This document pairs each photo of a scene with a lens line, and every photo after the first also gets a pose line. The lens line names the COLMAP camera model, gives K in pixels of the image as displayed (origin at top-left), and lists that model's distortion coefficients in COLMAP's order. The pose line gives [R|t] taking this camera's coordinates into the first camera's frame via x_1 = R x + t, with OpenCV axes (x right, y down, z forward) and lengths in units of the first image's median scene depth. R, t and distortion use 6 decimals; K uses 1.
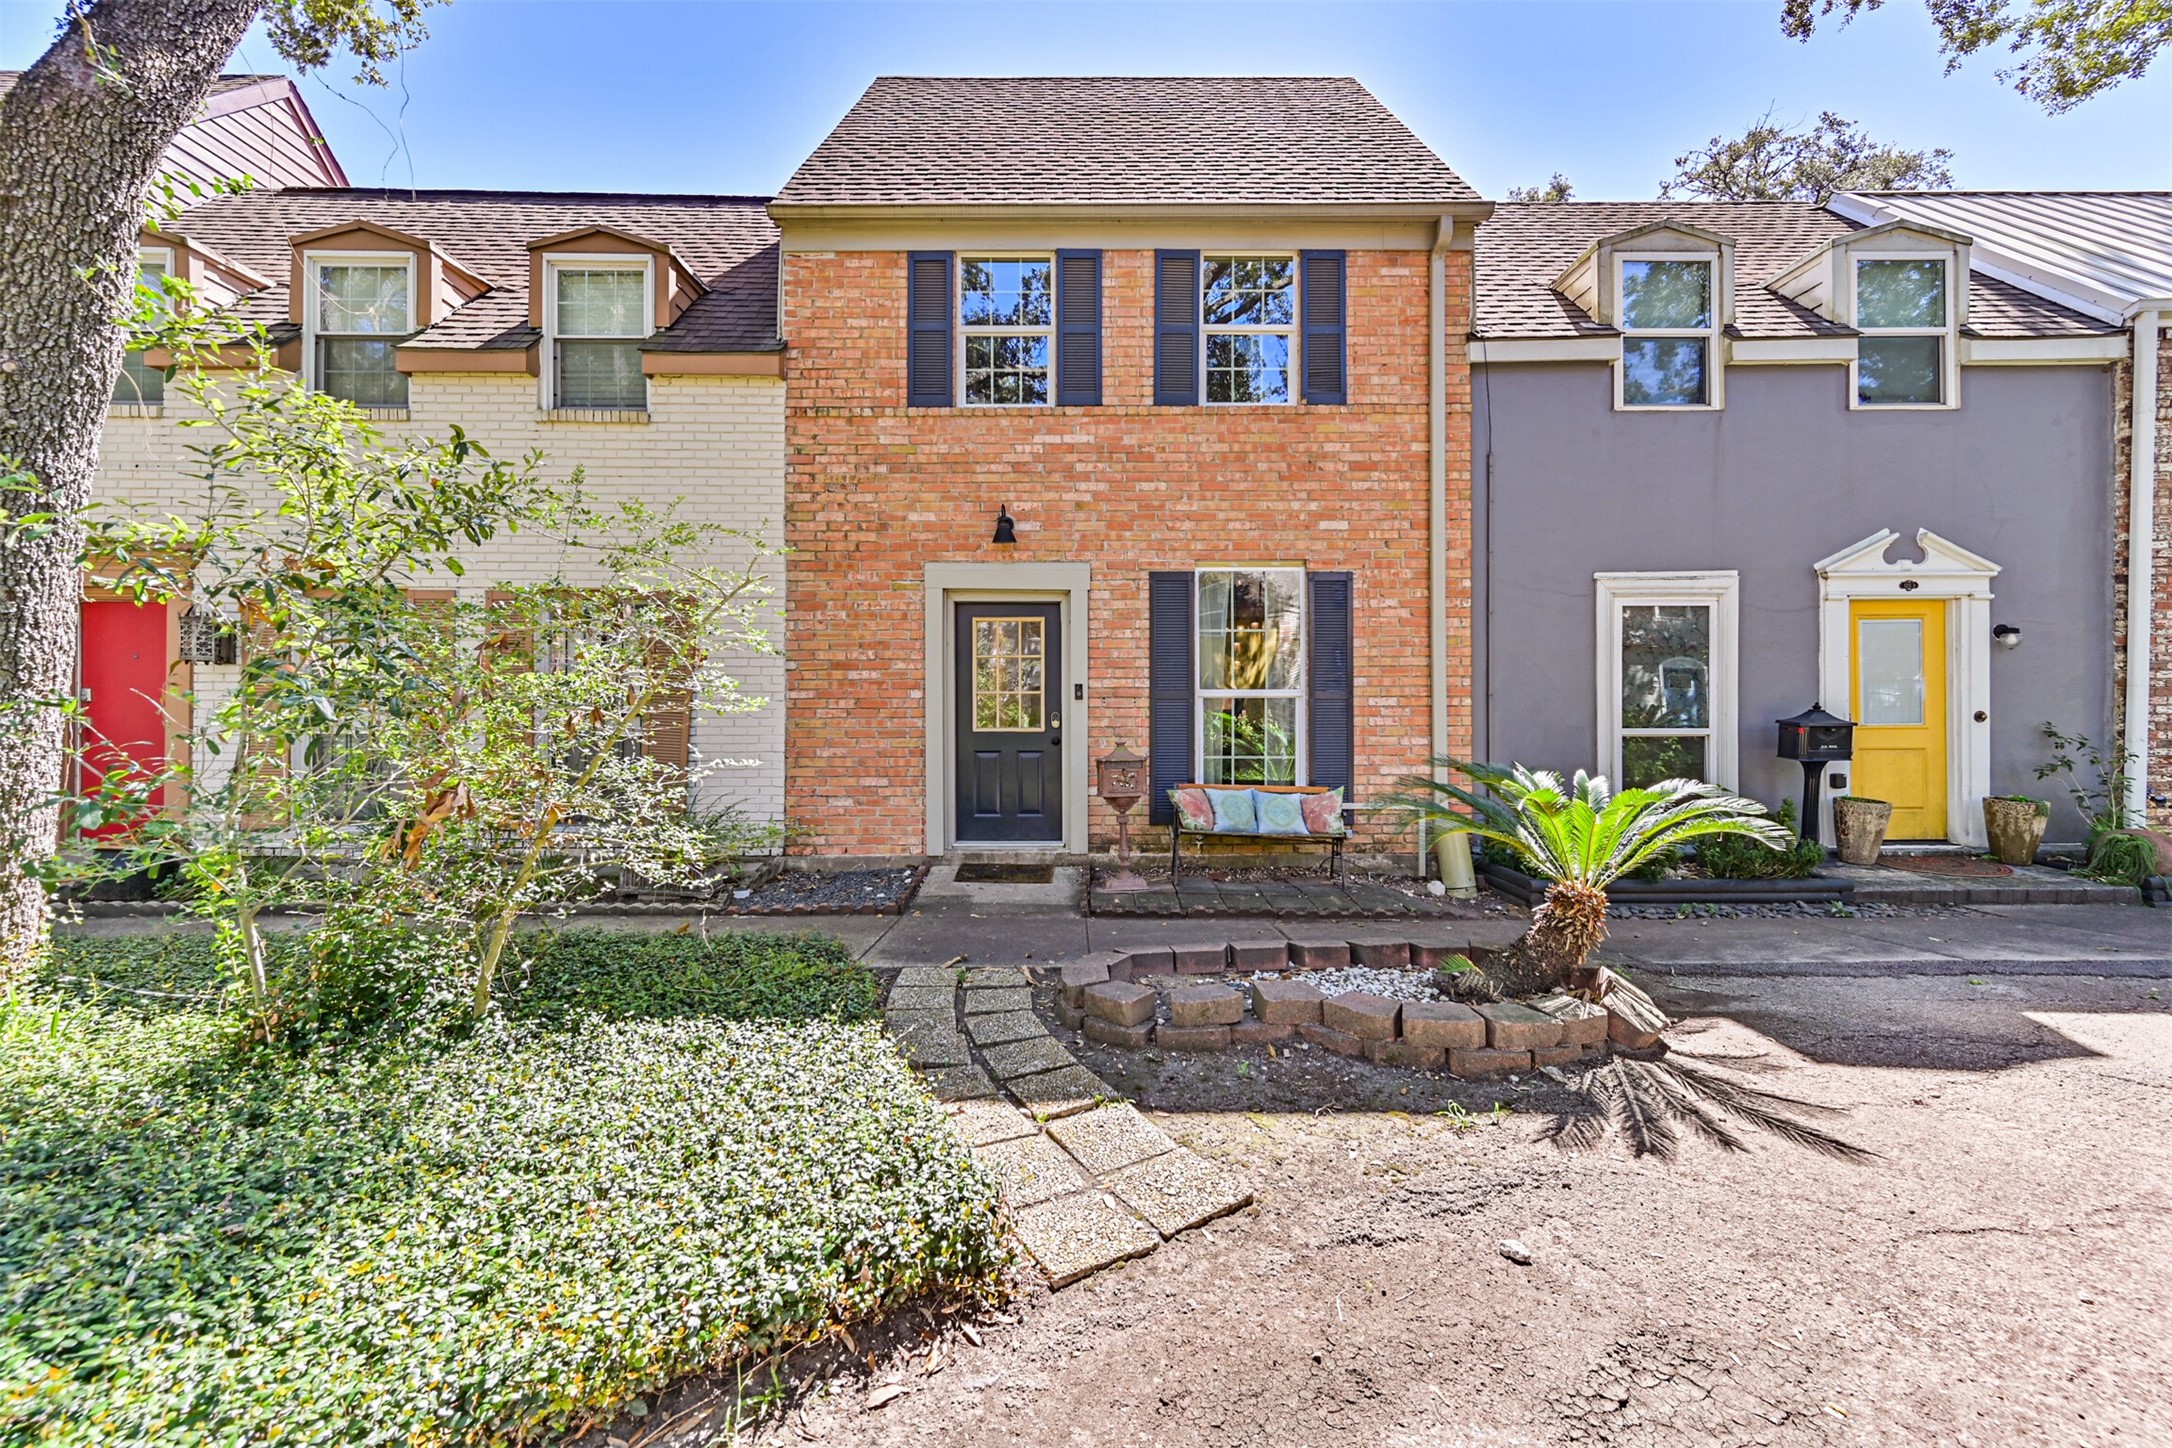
lens RADIAL K [[834.4, 0, 1094.4], [0, 834.4, 703.9], [0, 0, 1]] dist [0.011581, 0.000668]
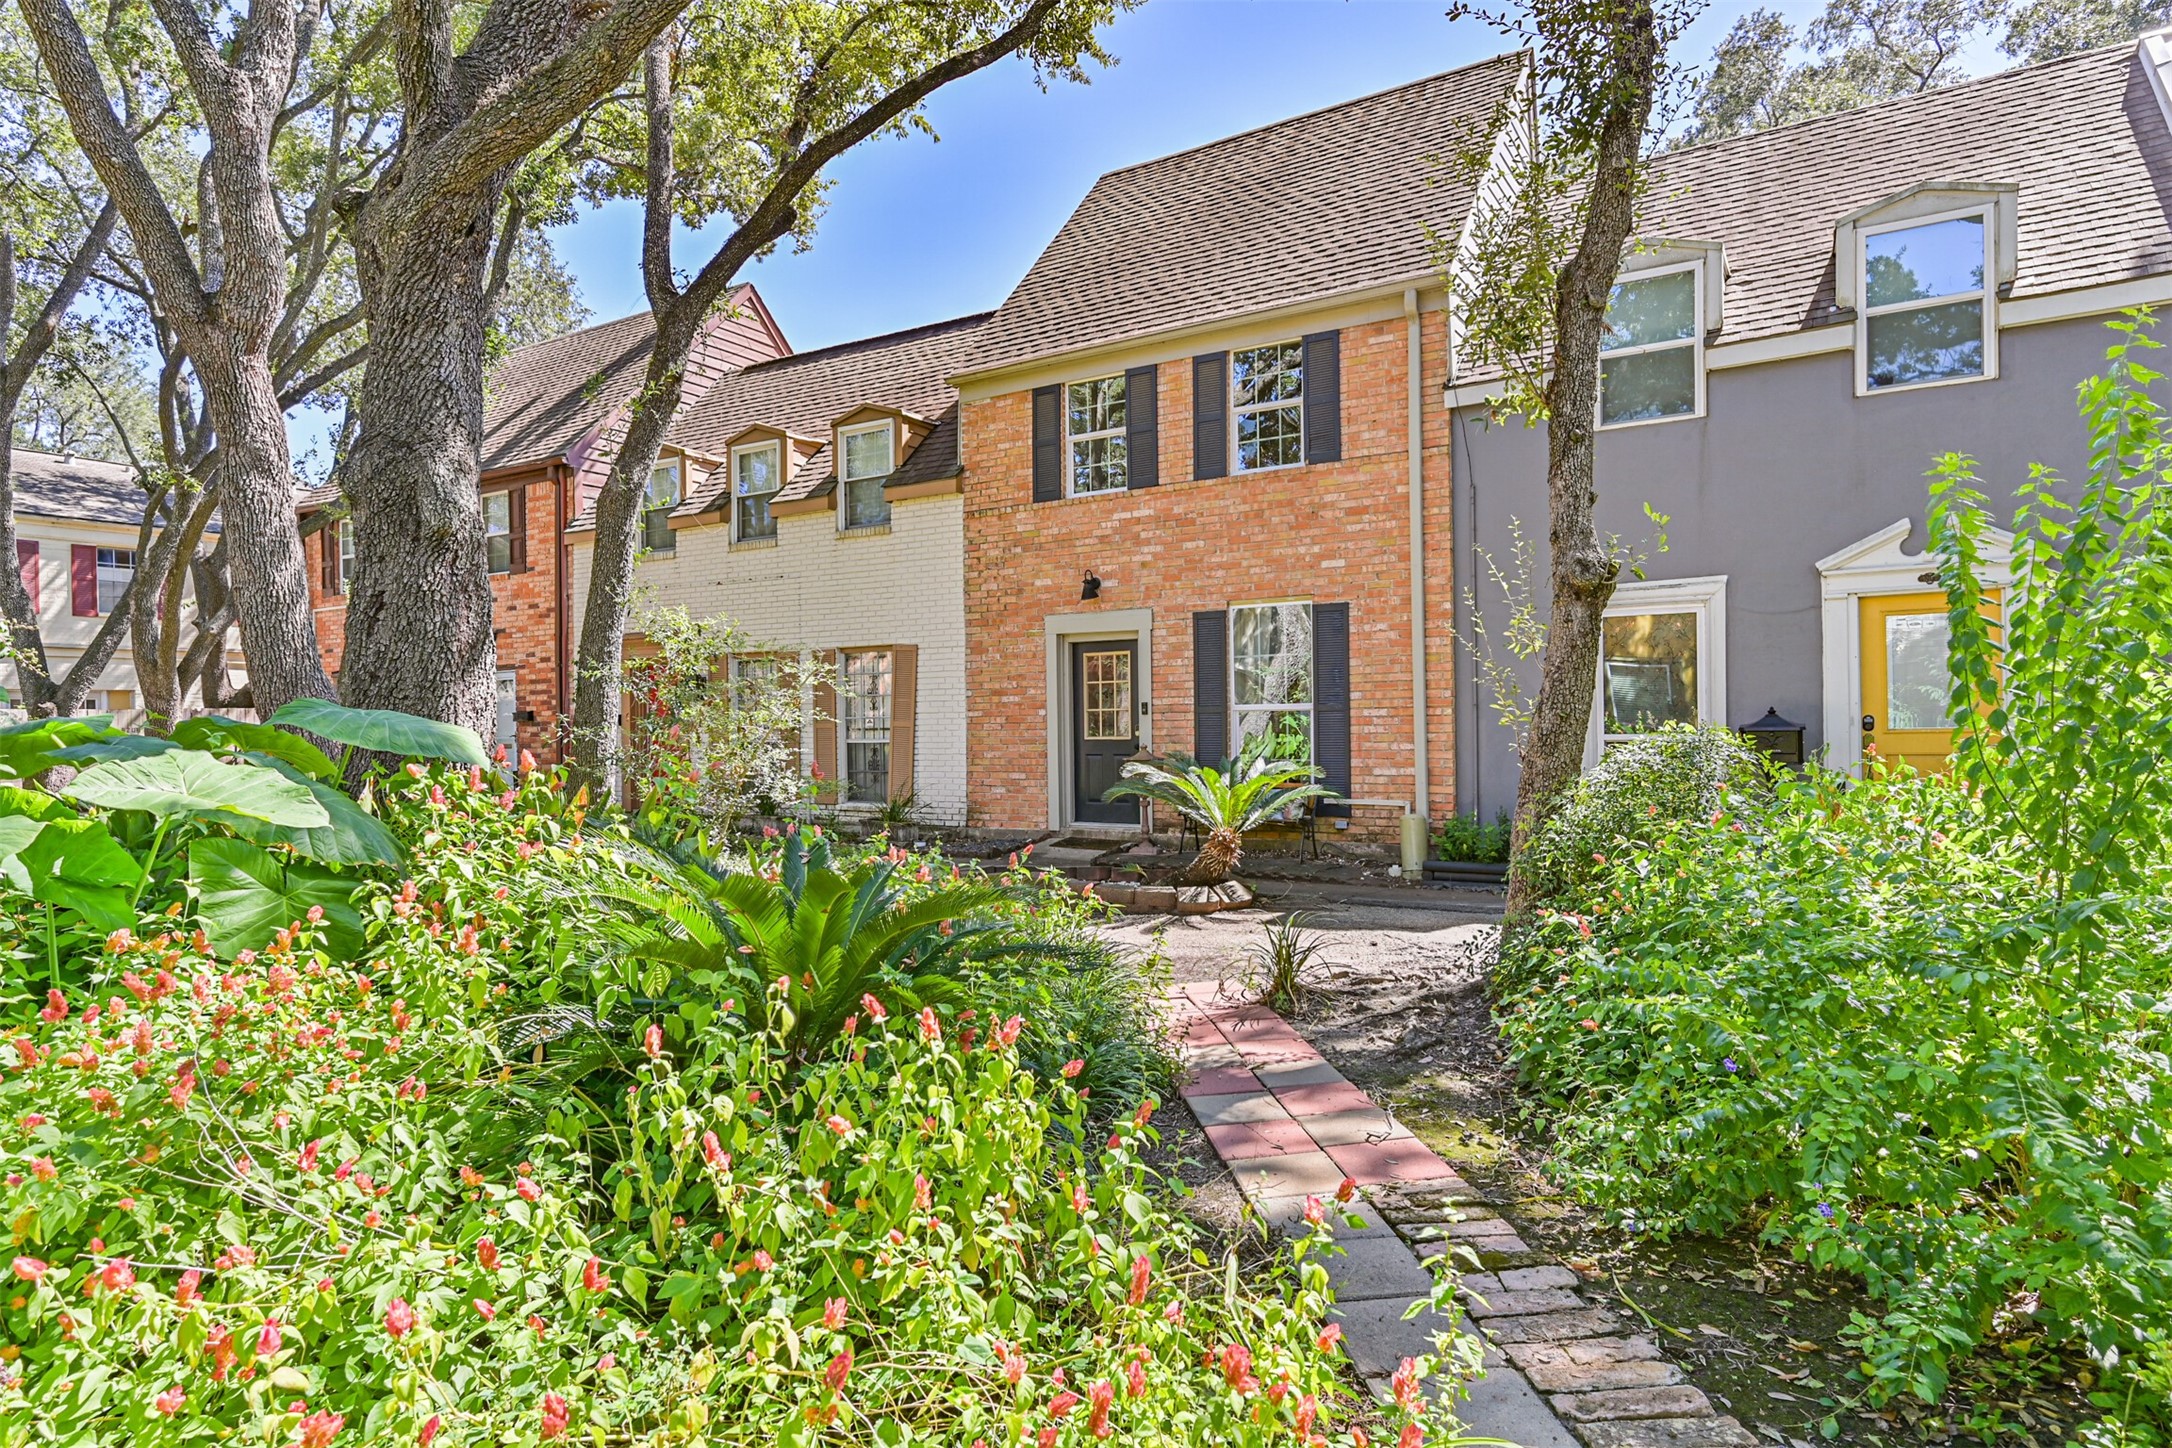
lens RADIAL K [[1196.7, 0, 1097.1], [0, 1196.7, 713.8], [0, 0, 1]] dist [0.026903, 0.000524]
pose [[0.850157, -0.014328, -0.526334, 0.889345], [0.016613, 0.999862, -0.000385, -0.006653], [0.526267, -0.008417, 0.850278, -0.614273]]
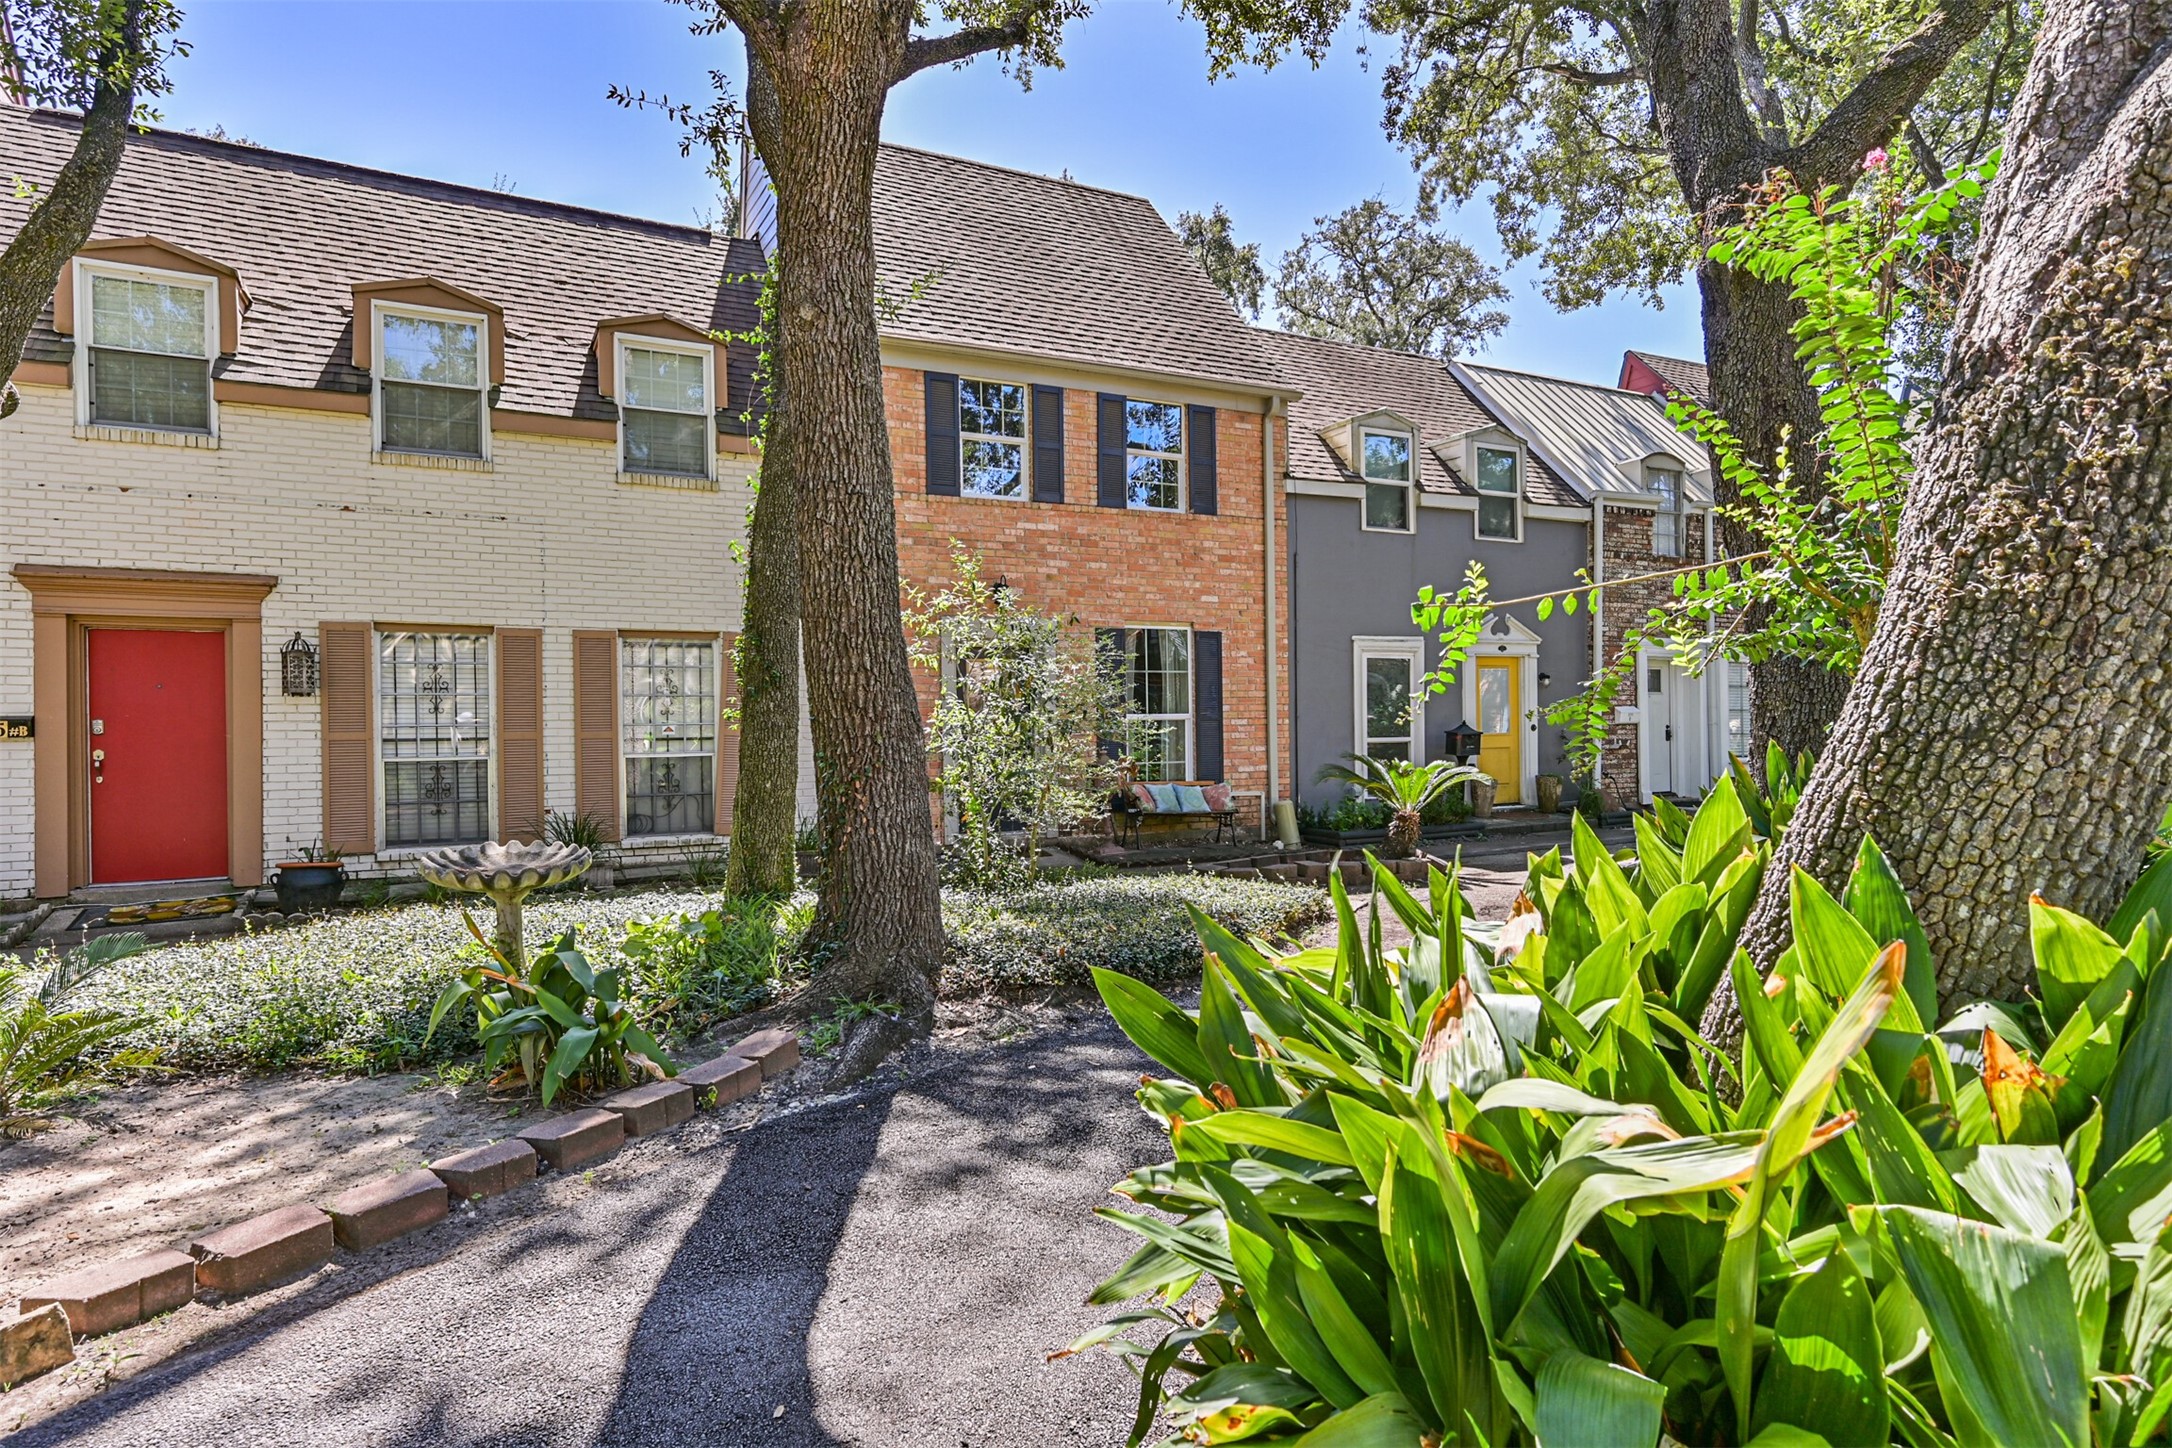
lens RADIAL K [[1196.7, 0, 1082.8], [0, 1196.7, 738.3], [0, 0, 1]] dist [0.026903, 0.000524]
pose [[0.892501, -0.015513, 0.450779, -0.833269], [0.011481, 0.999866, 0.011678, -0.001548], [-0.450900, -0.005247, 0.892559, -0.730791]]
